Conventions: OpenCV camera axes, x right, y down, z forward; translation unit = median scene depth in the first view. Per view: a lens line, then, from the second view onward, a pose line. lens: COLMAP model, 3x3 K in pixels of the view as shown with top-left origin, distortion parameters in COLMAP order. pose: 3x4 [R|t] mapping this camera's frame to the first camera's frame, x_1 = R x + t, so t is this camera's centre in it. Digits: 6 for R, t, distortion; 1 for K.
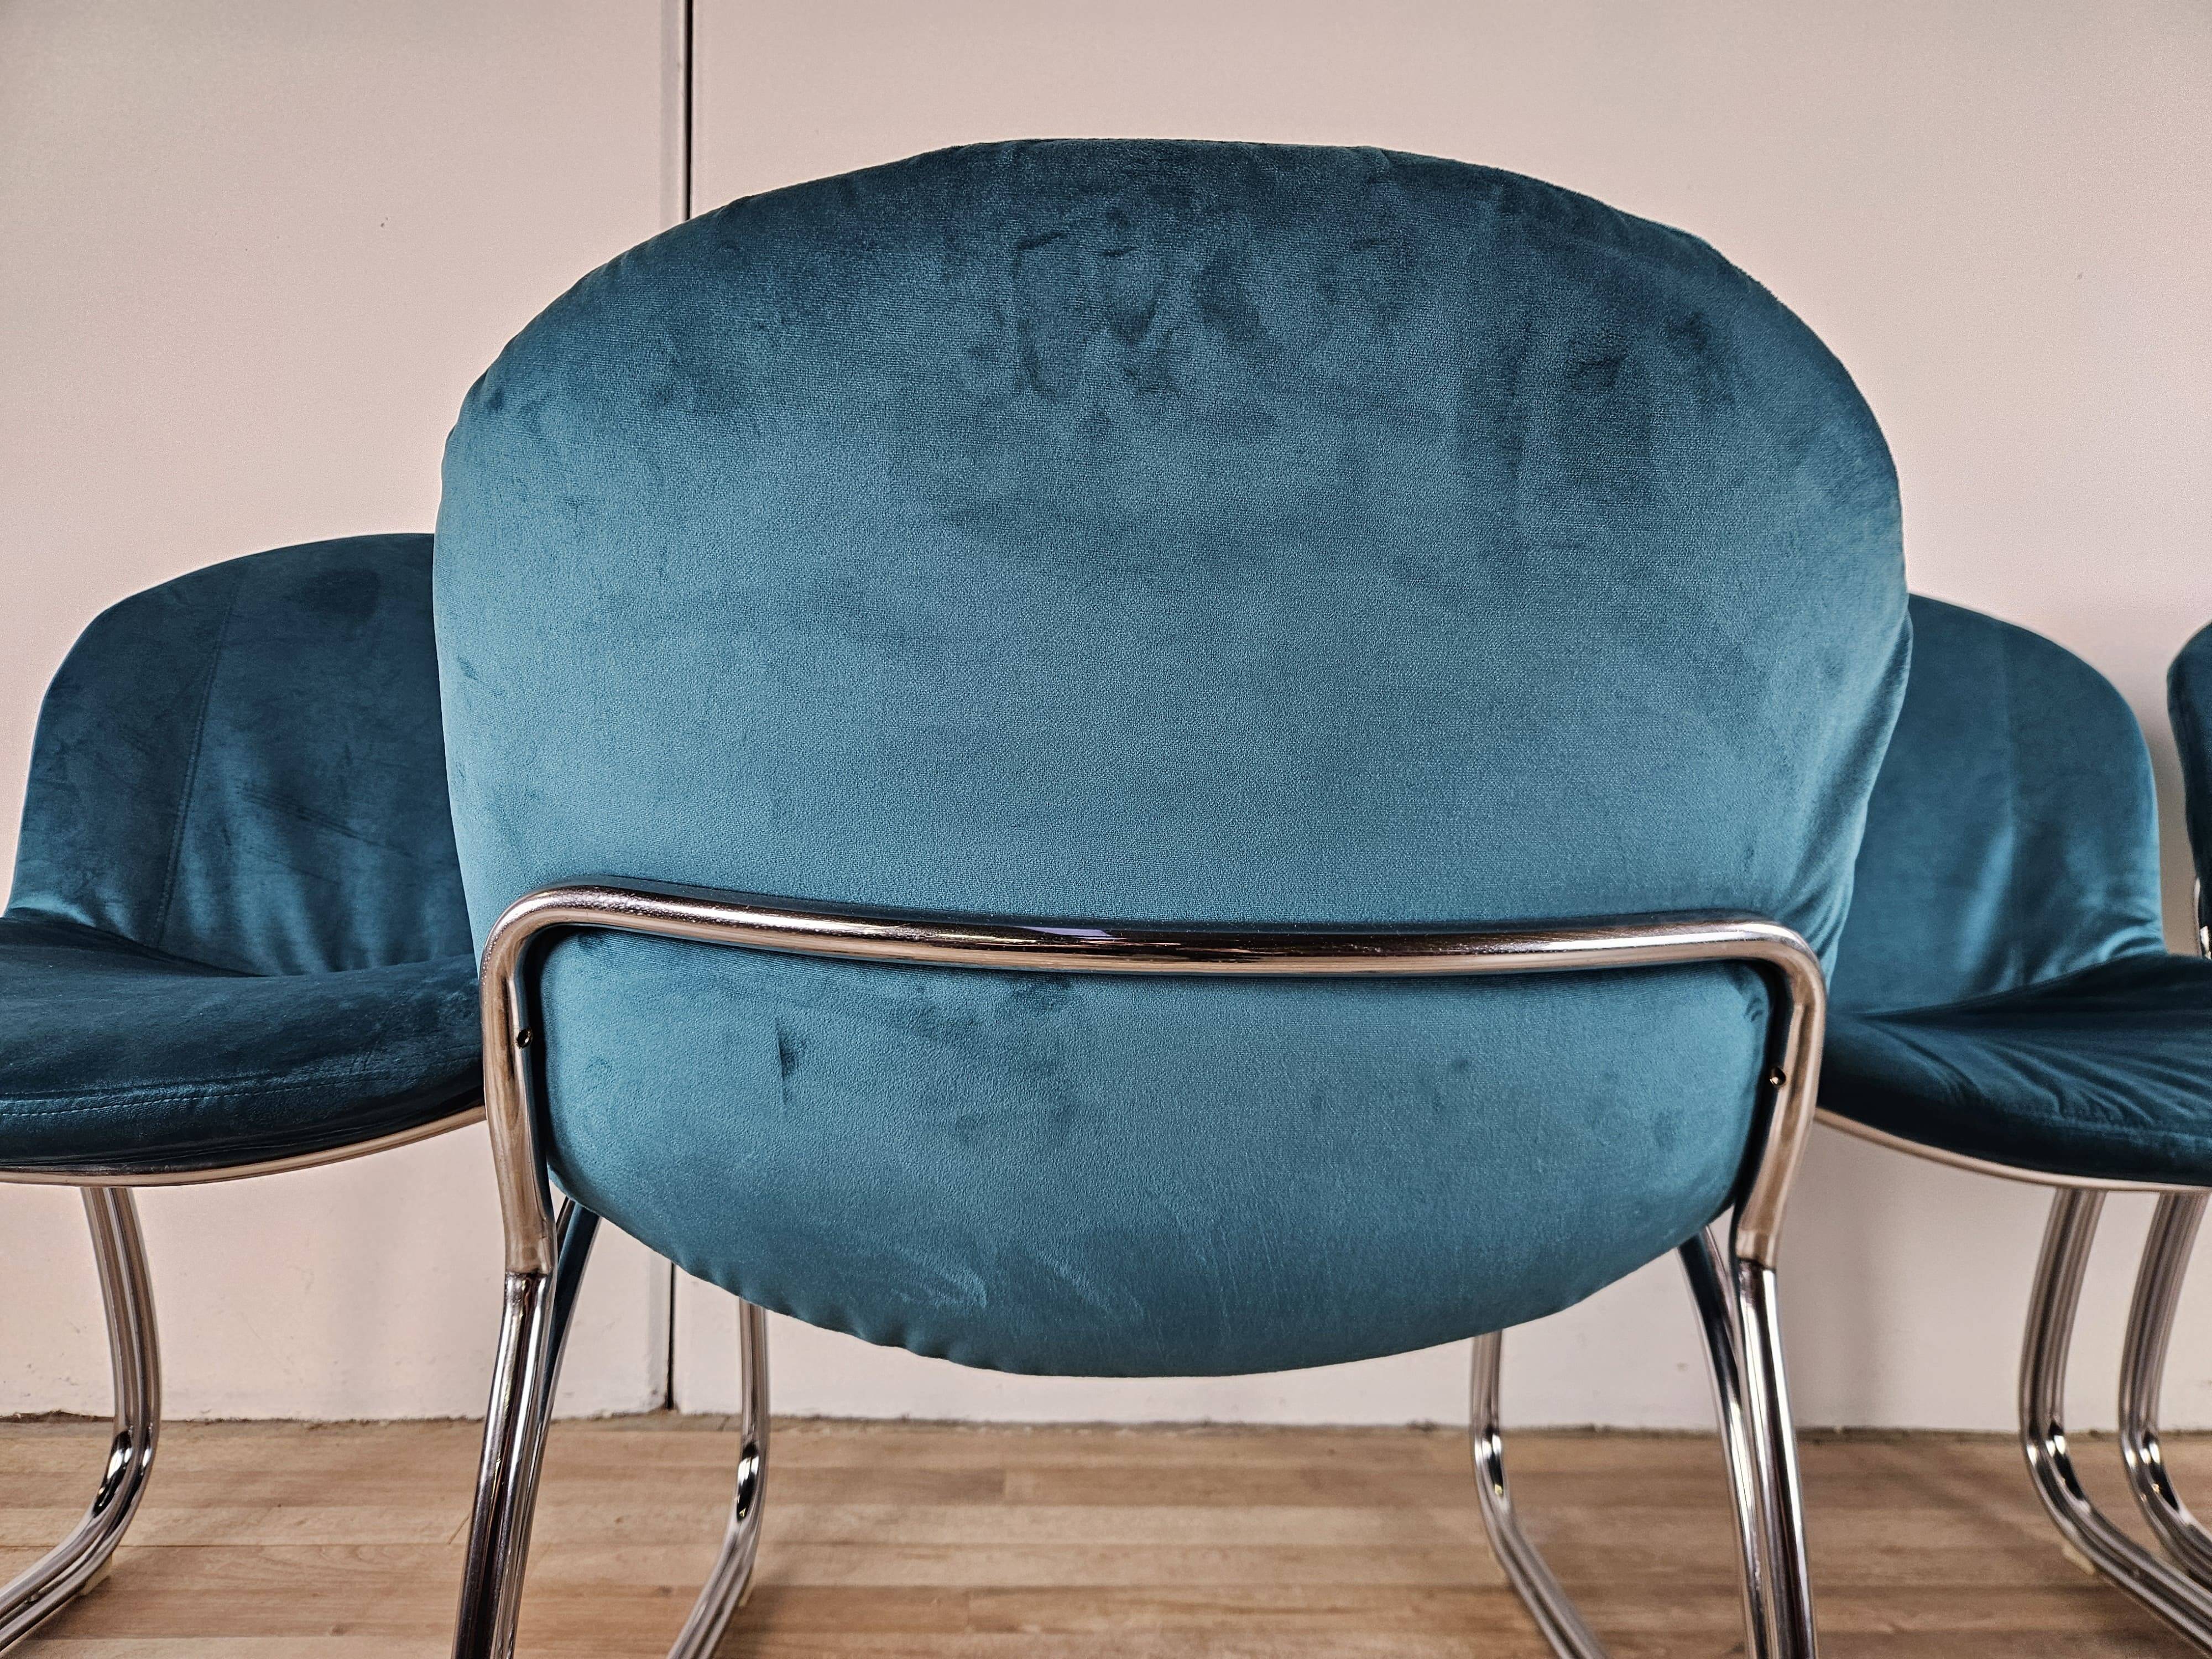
lens RADIAL K [[1505.5, 0, 1075.3], [0, 1505.5, 814.4], [0, 0, 1]] dist [0.025004, -0.026968]
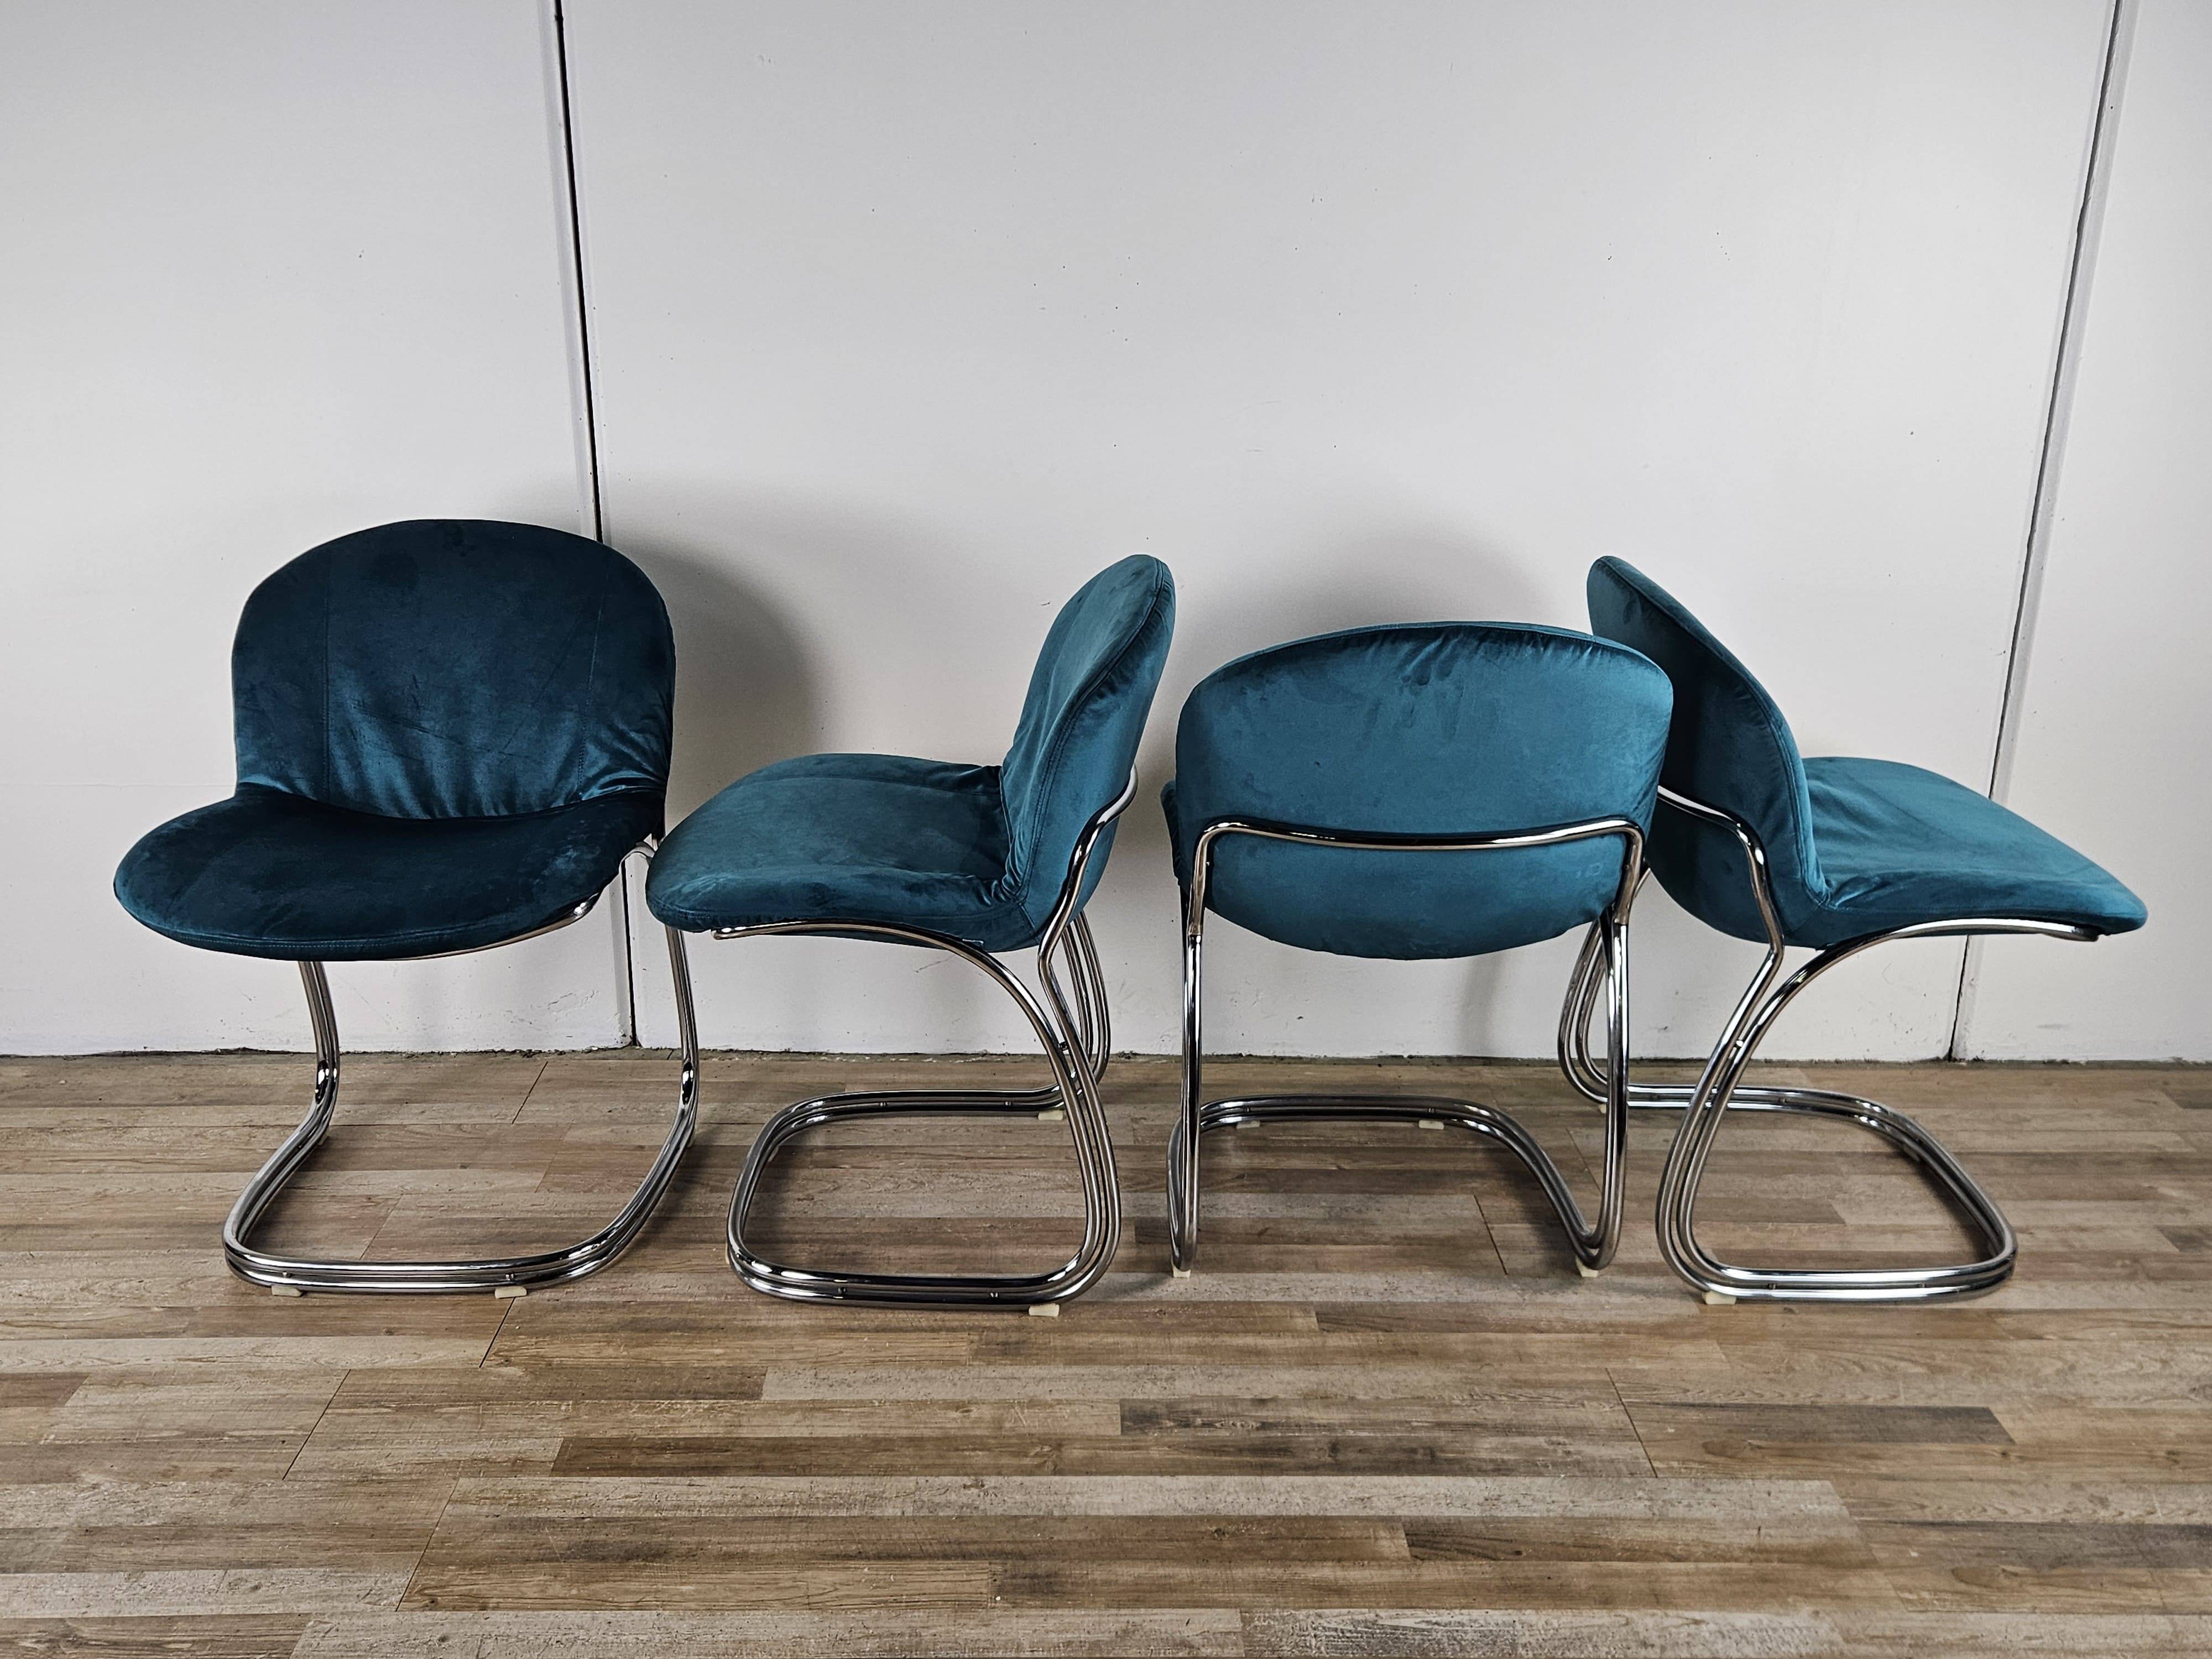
lens RADIAL K [[2030.0, 0, 1049.0], [0, 2030.0, 775.2], [0, 0, 1]] dist [0.019087, 0.000000]
pose [[0.999283, -0.002642, -0.037759, 0.274469], [0.012389, 0.965444, 0.260315, -0.480686], [0.035767, -0.260596, 0.964785, -1.075838]]
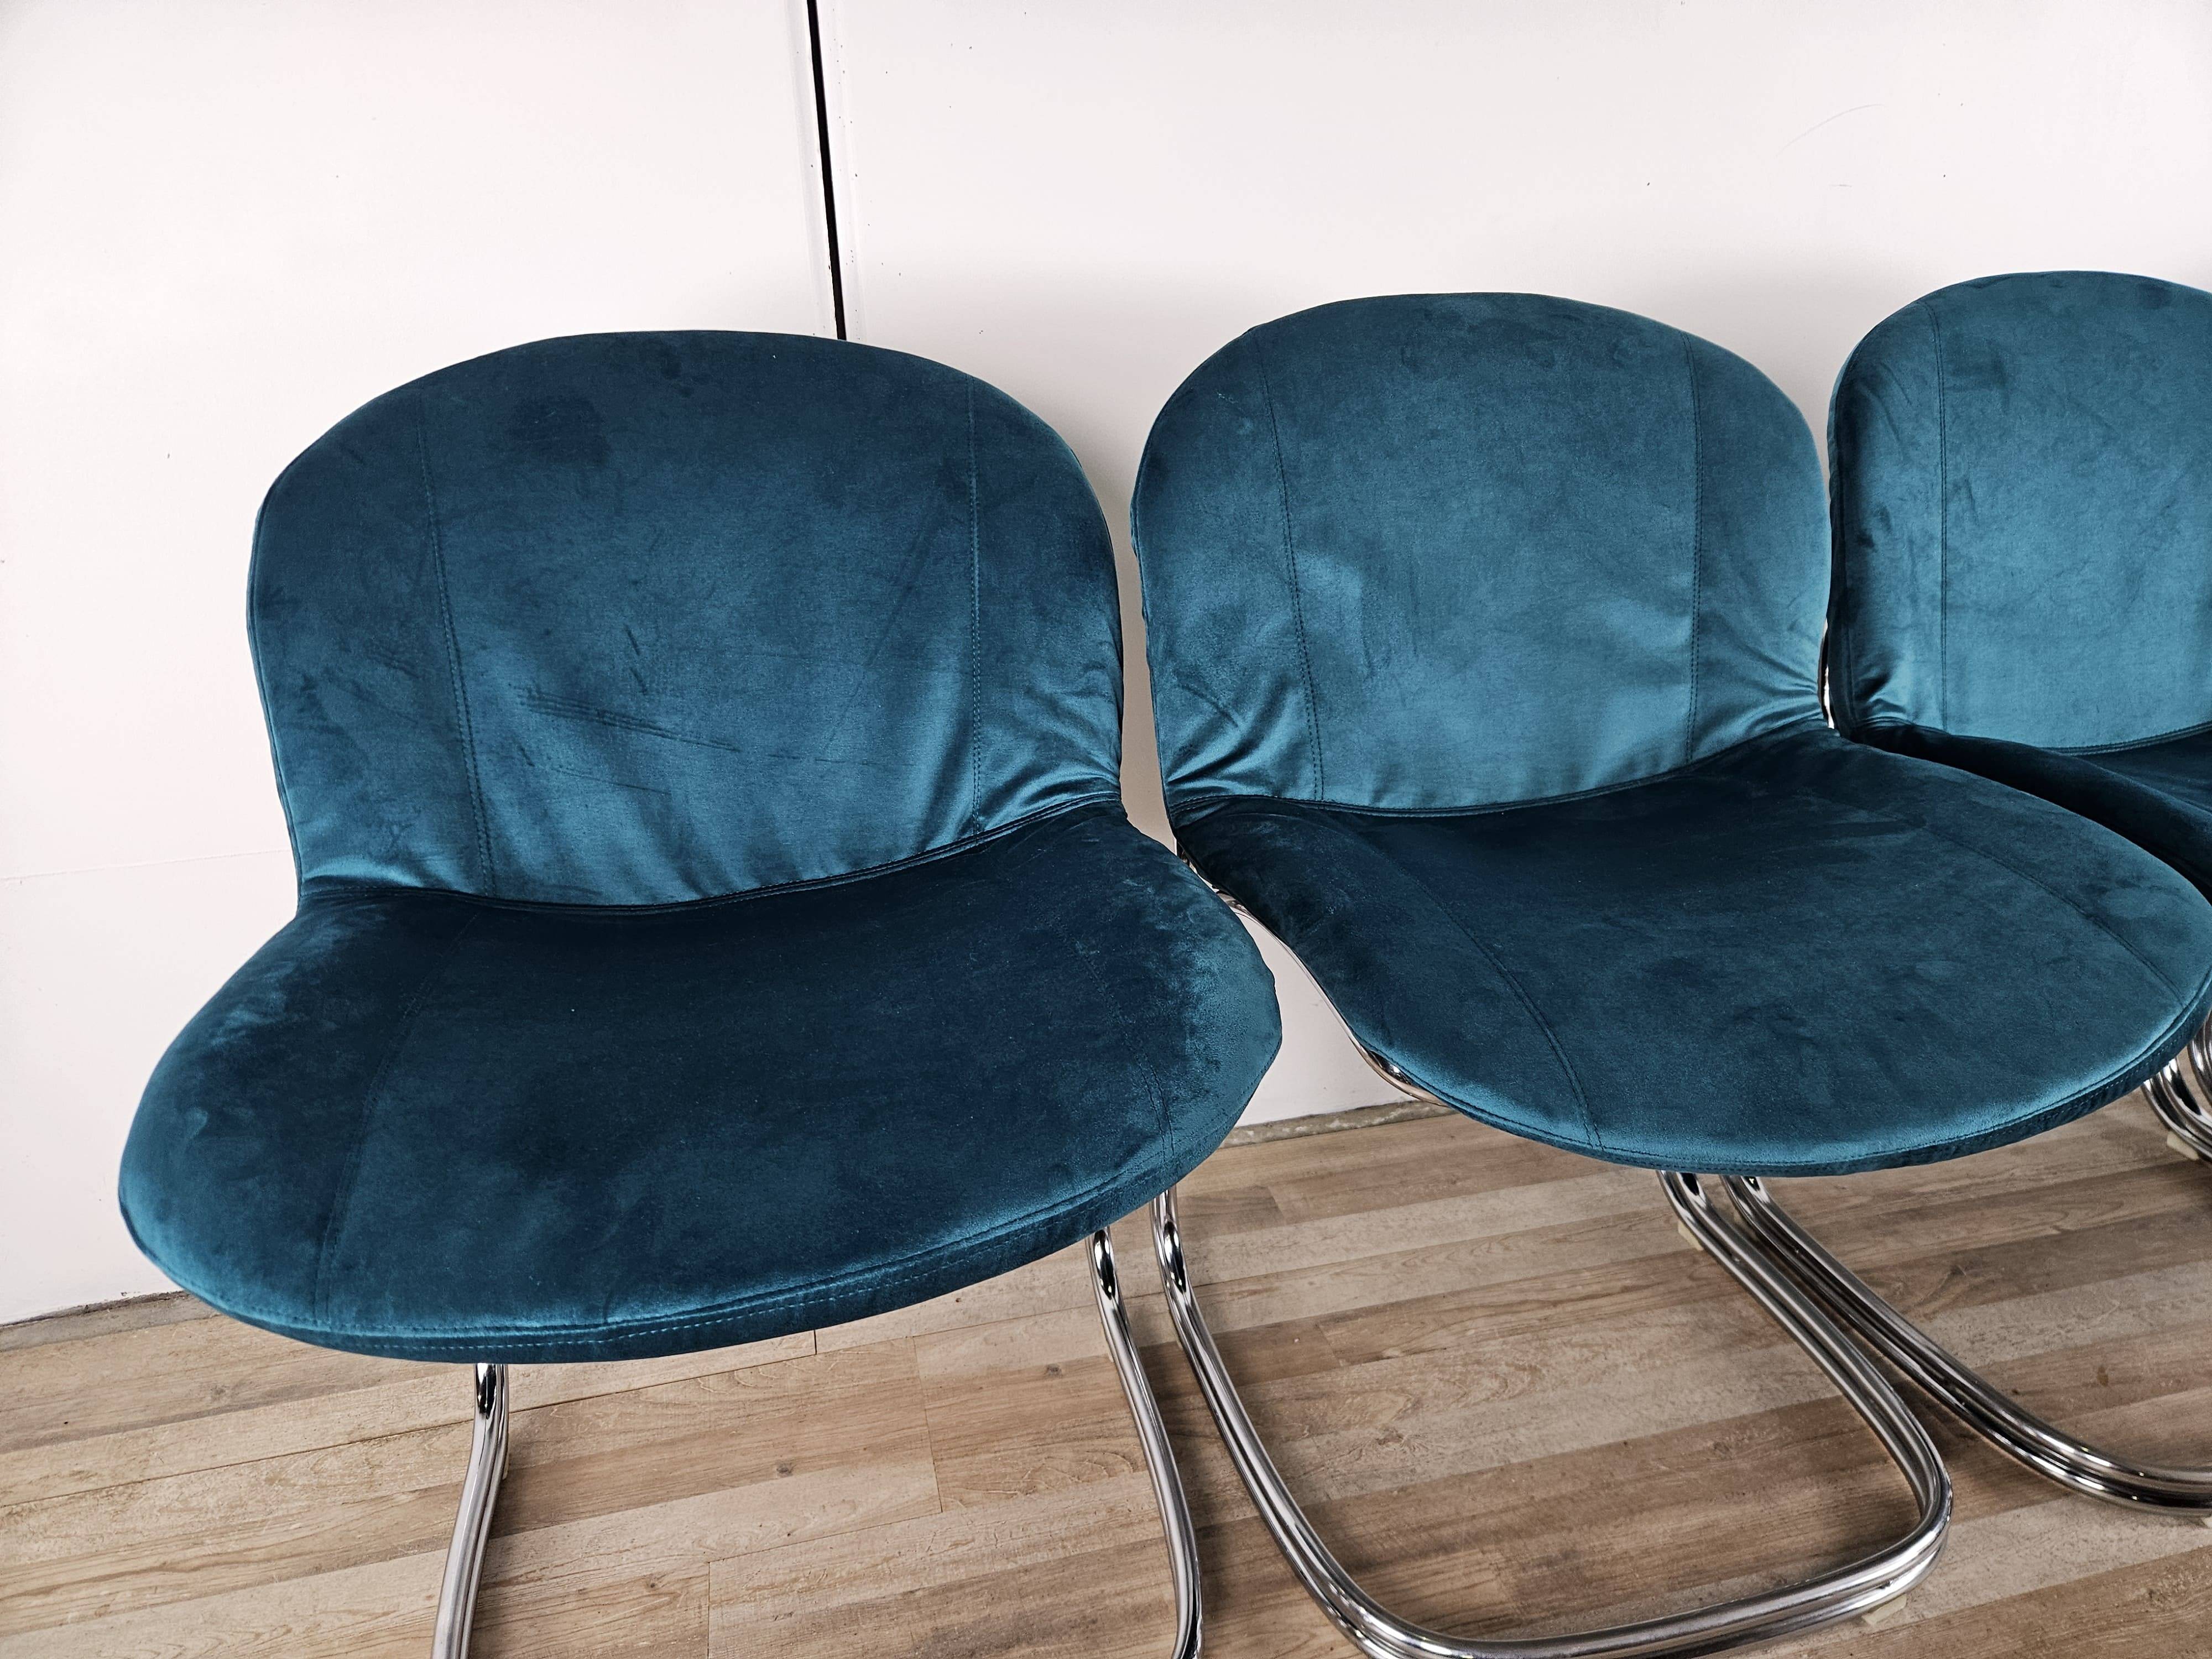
lens RADIAL K [[1527.0, 0, 1061.9], [0, 1527.0, 828.1], [0, 0, 1]] dist [0.032836, -0.031119]
pose [[0.981796, -0.111758, 0.153583, -0.368012], [0.052017, 0.935872, 0.348480, -0.216871], [-0.182679, -0.334147, 0.924648, 0.112788]]
